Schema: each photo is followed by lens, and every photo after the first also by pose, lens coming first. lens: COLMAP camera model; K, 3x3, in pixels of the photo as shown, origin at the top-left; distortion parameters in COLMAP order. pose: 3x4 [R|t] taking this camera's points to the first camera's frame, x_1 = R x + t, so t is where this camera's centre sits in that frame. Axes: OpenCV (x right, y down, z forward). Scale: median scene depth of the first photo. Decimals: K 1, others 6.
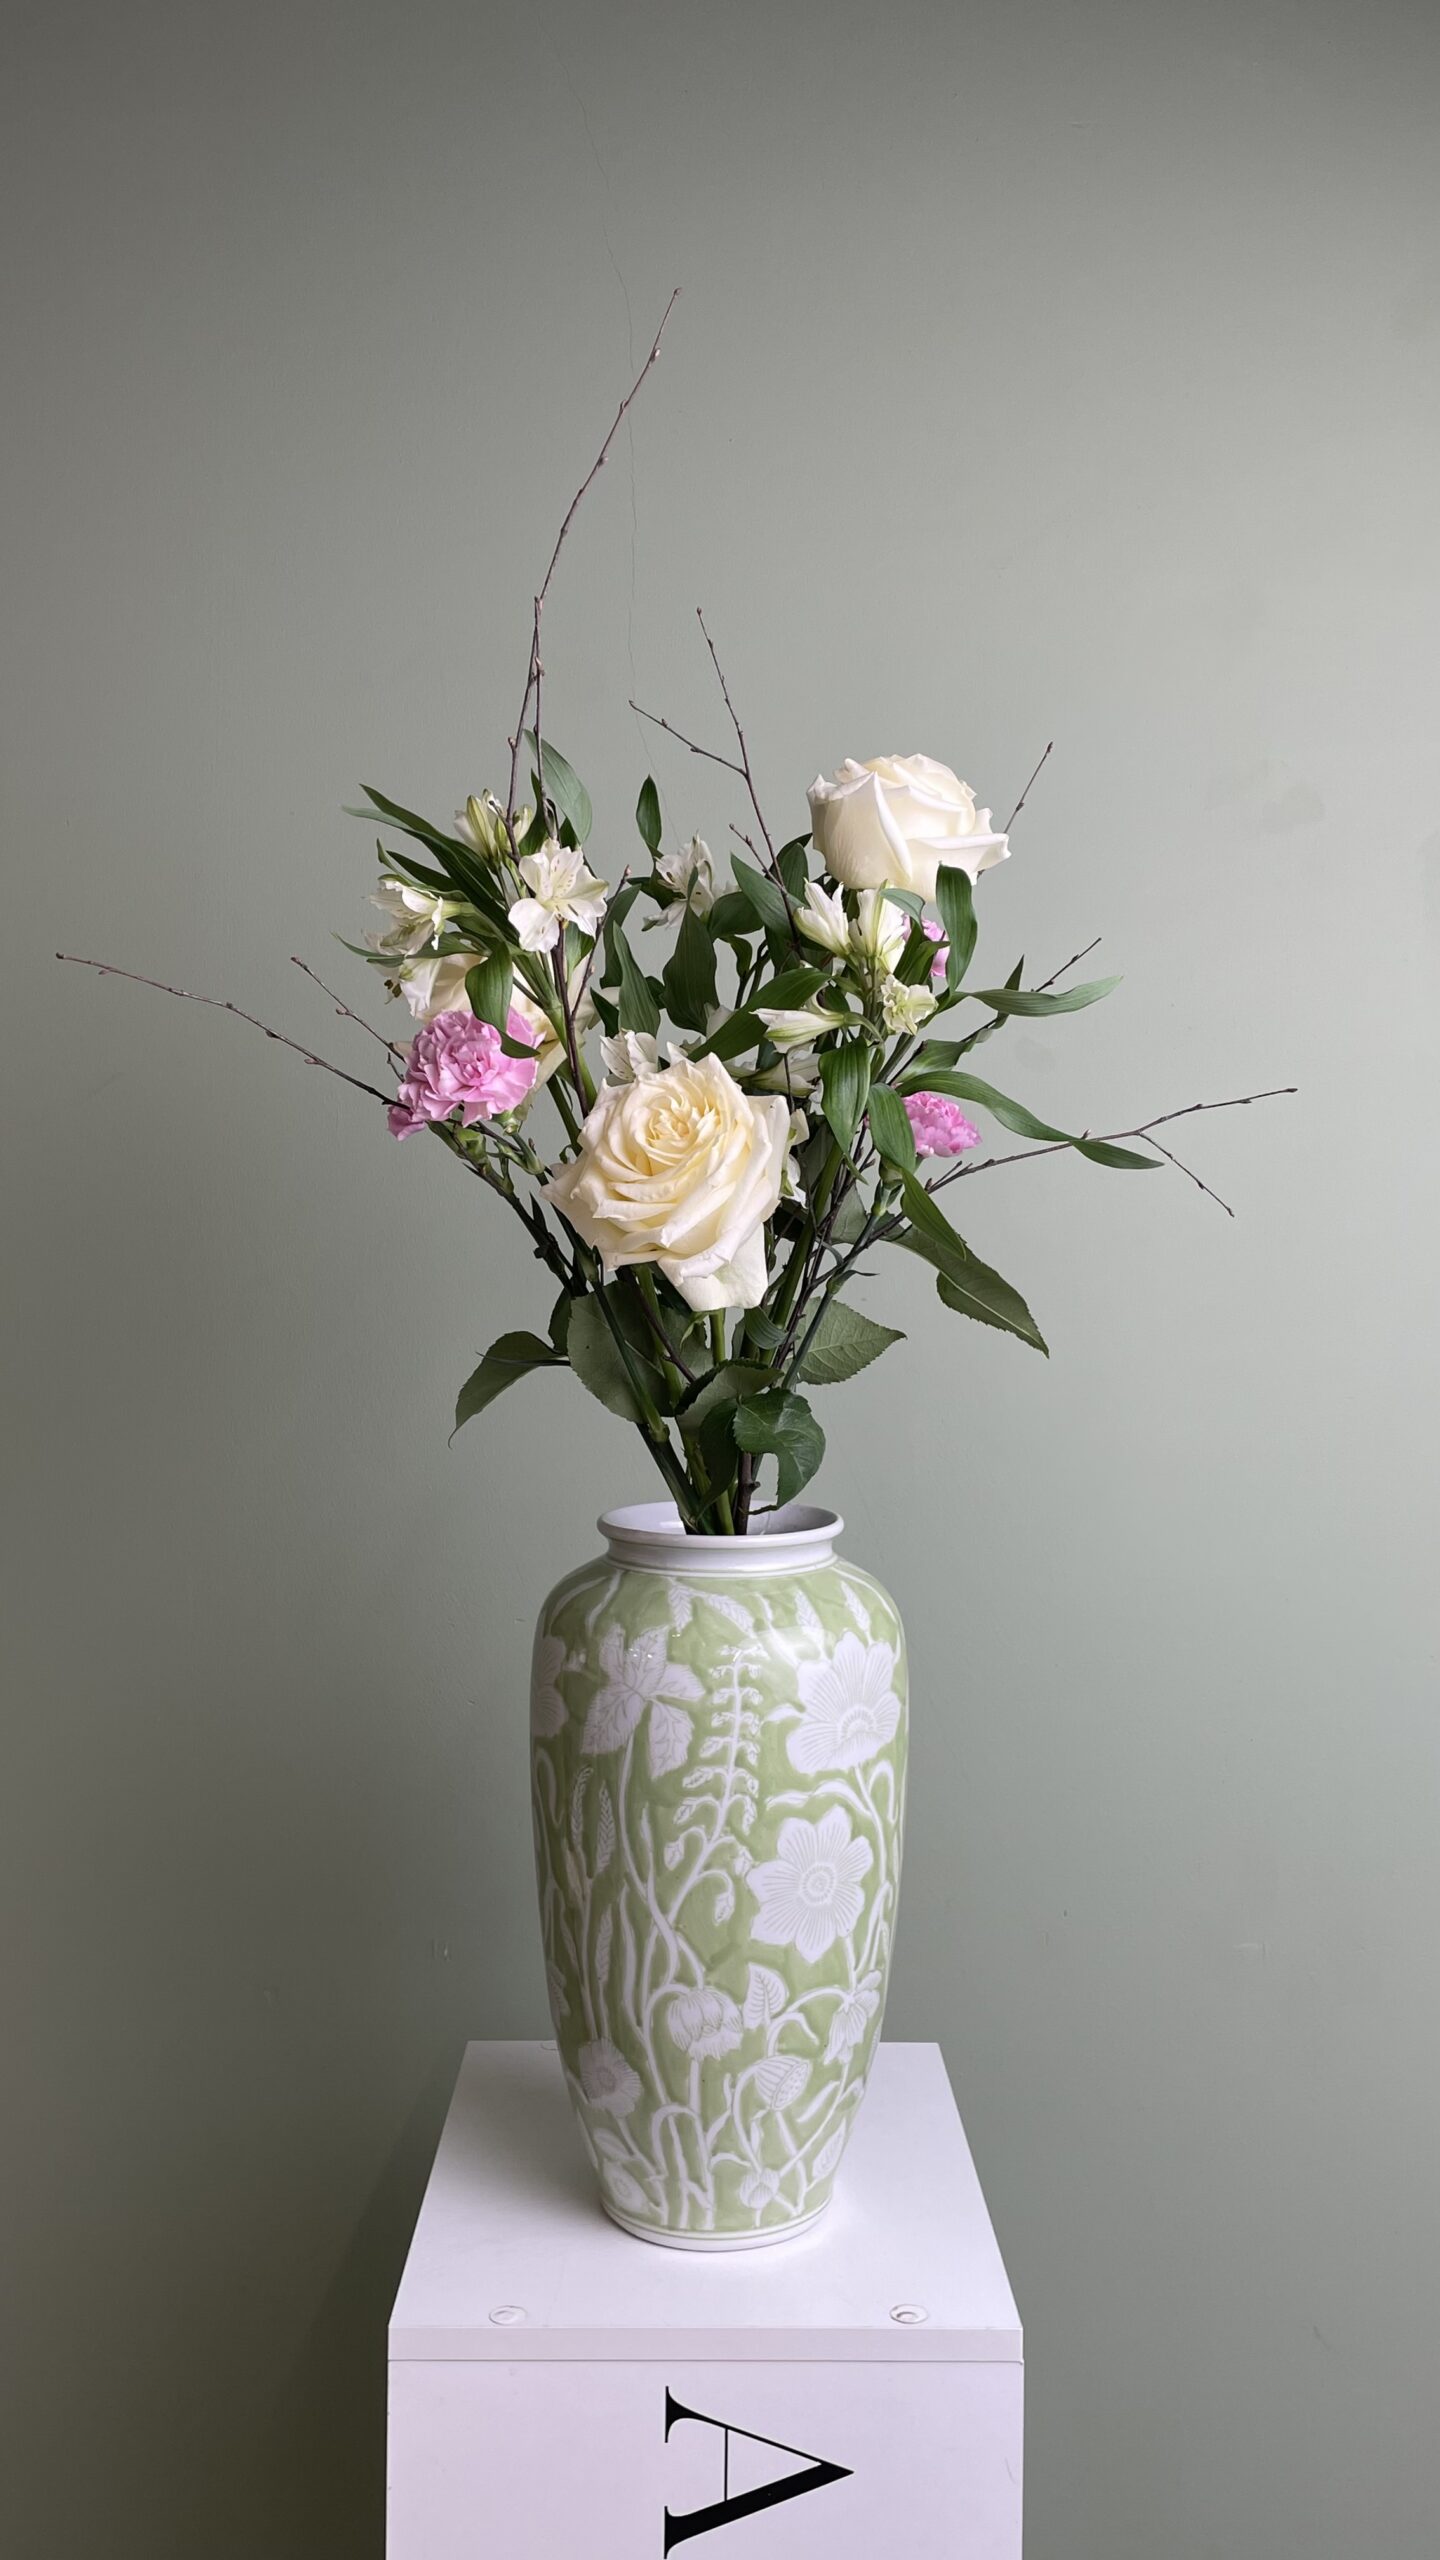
lens RADIAL K [[2123.9, 0, 709.8], [0, 2123.9, 1188.7], [0, 0, 1]] dist [-0.001241, -0.017243]
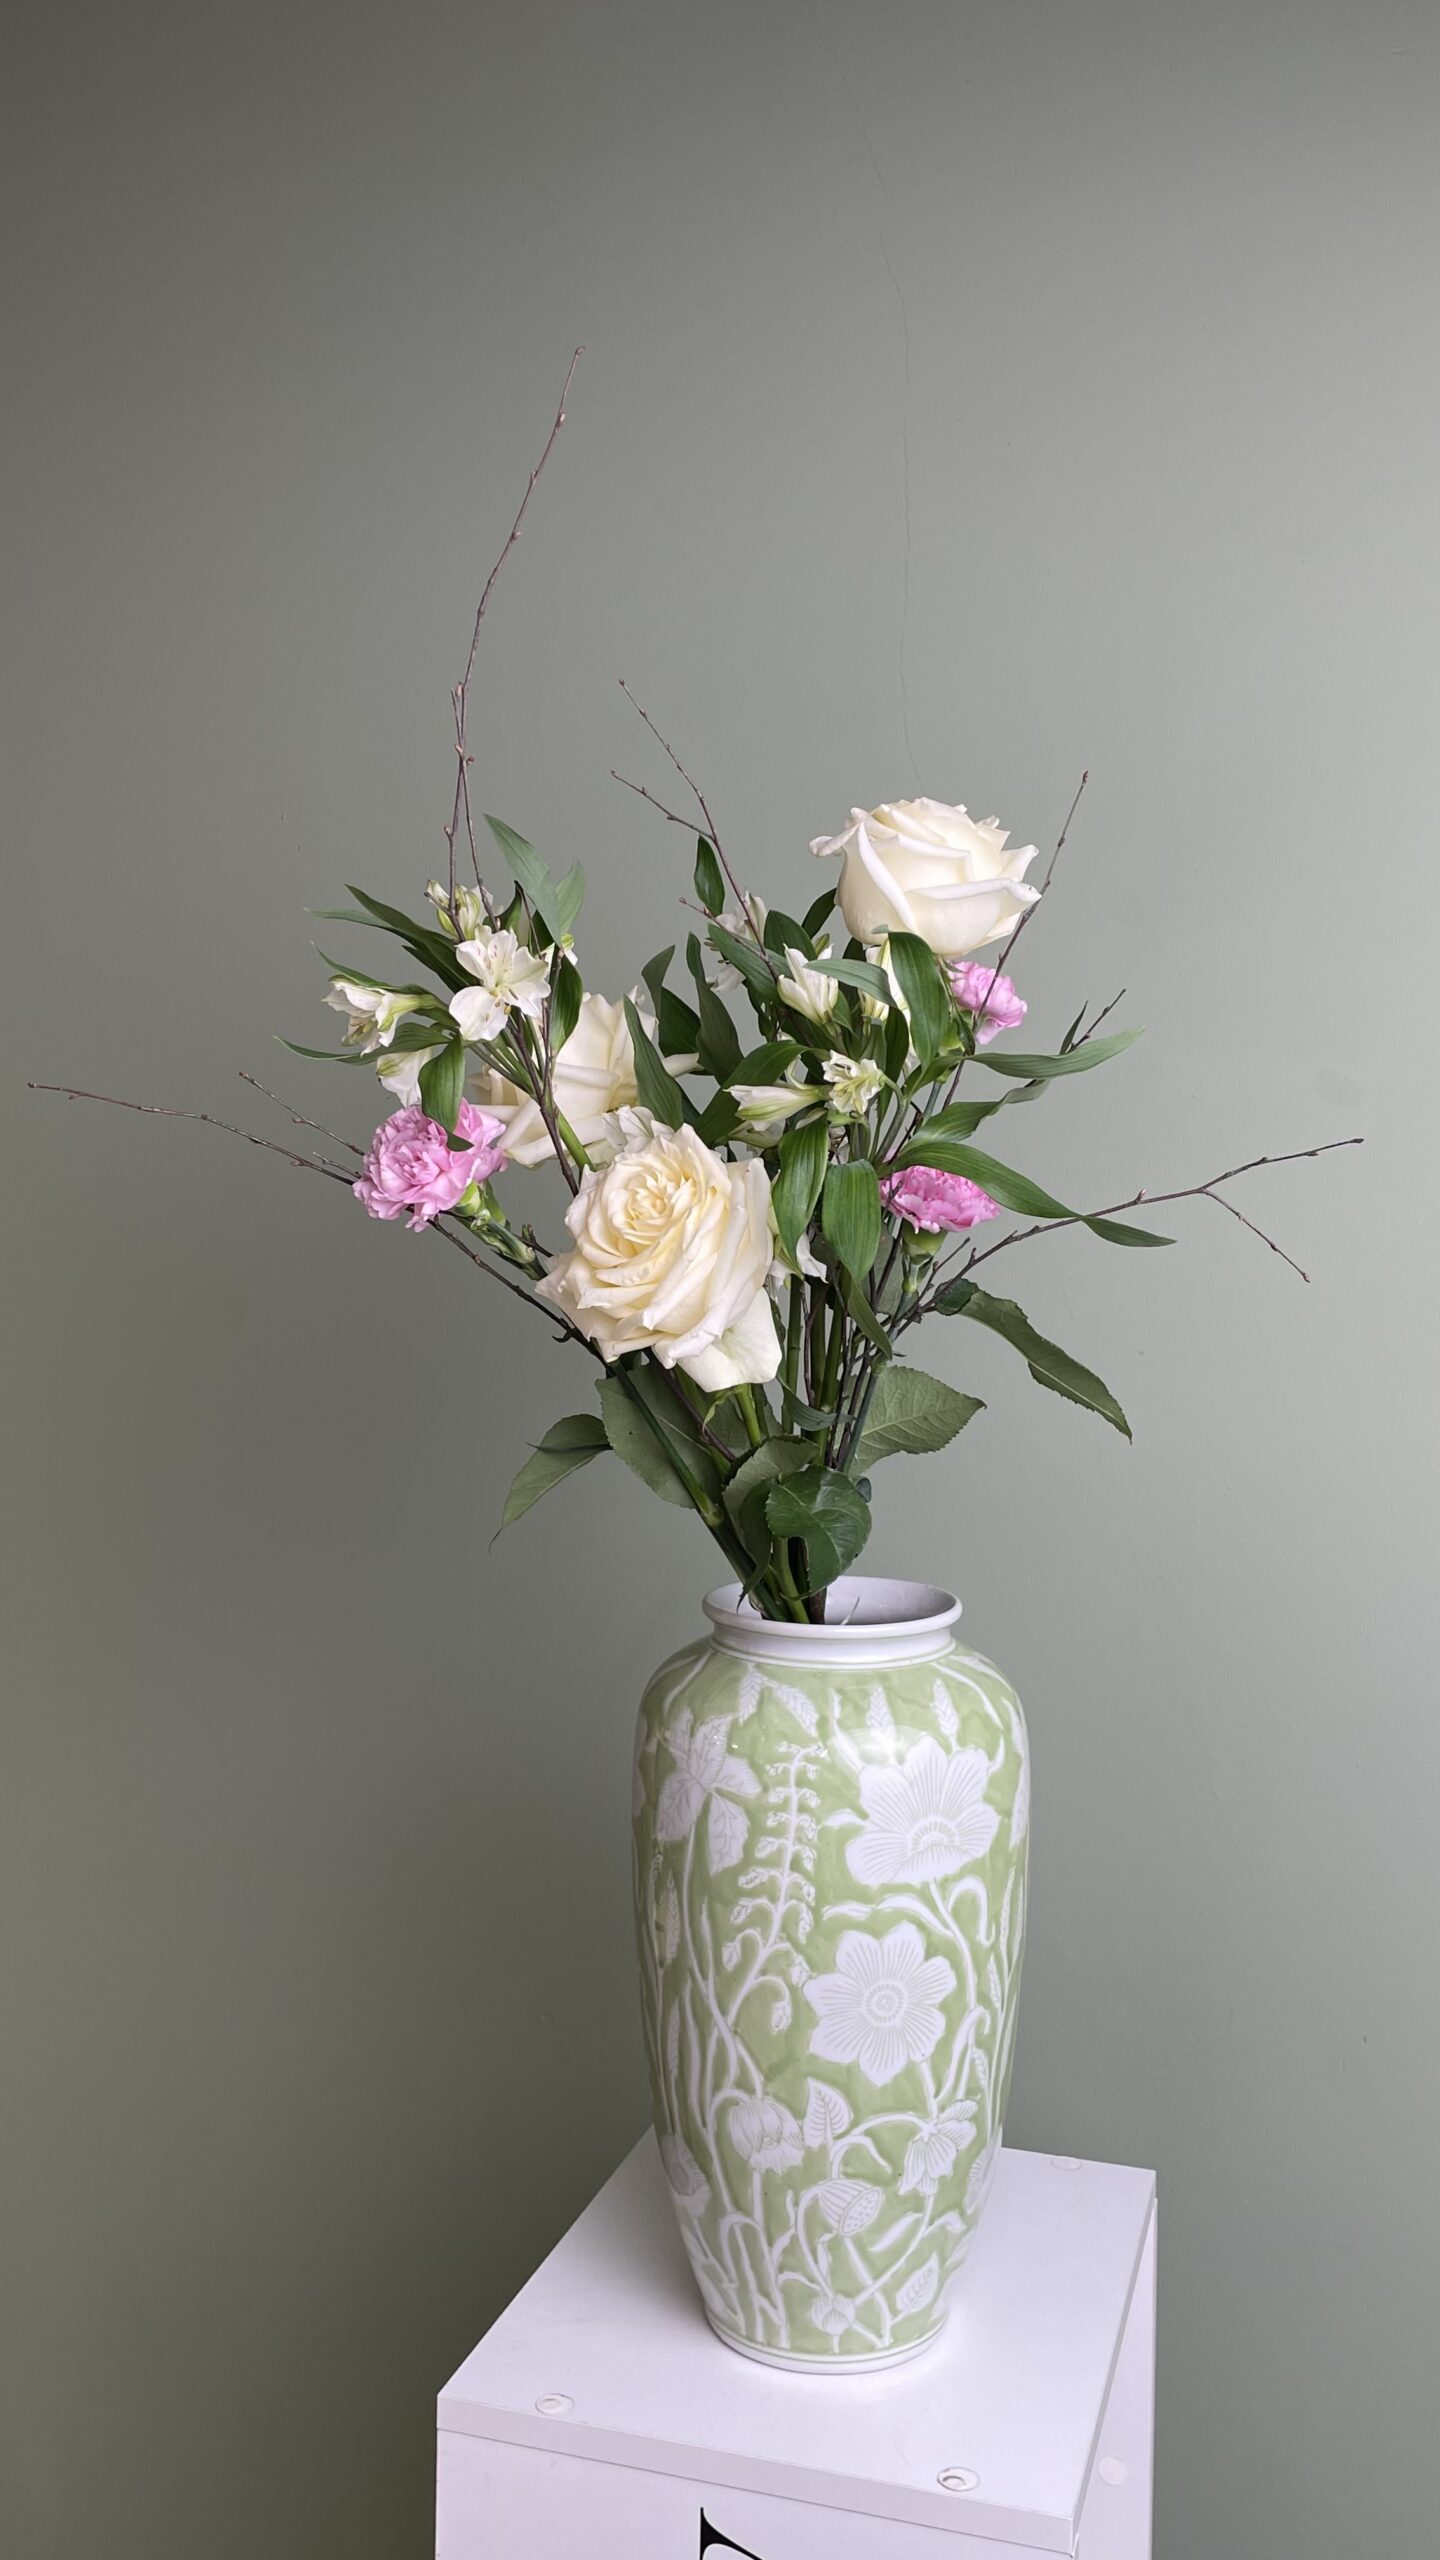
lens RADIAL K [[2123.9, 0, 709.8], [0, 2123.9, 1188.7], [0, 0, 1]] dist [-0.001241, -0.017243]
pose [[0.950129, 0.002215, -0.311850, 0.269084], [0.000542, 0.999962, 0.008756, -0.040404], [0.311857, -0.008489, 0.950091, 0.088368]]
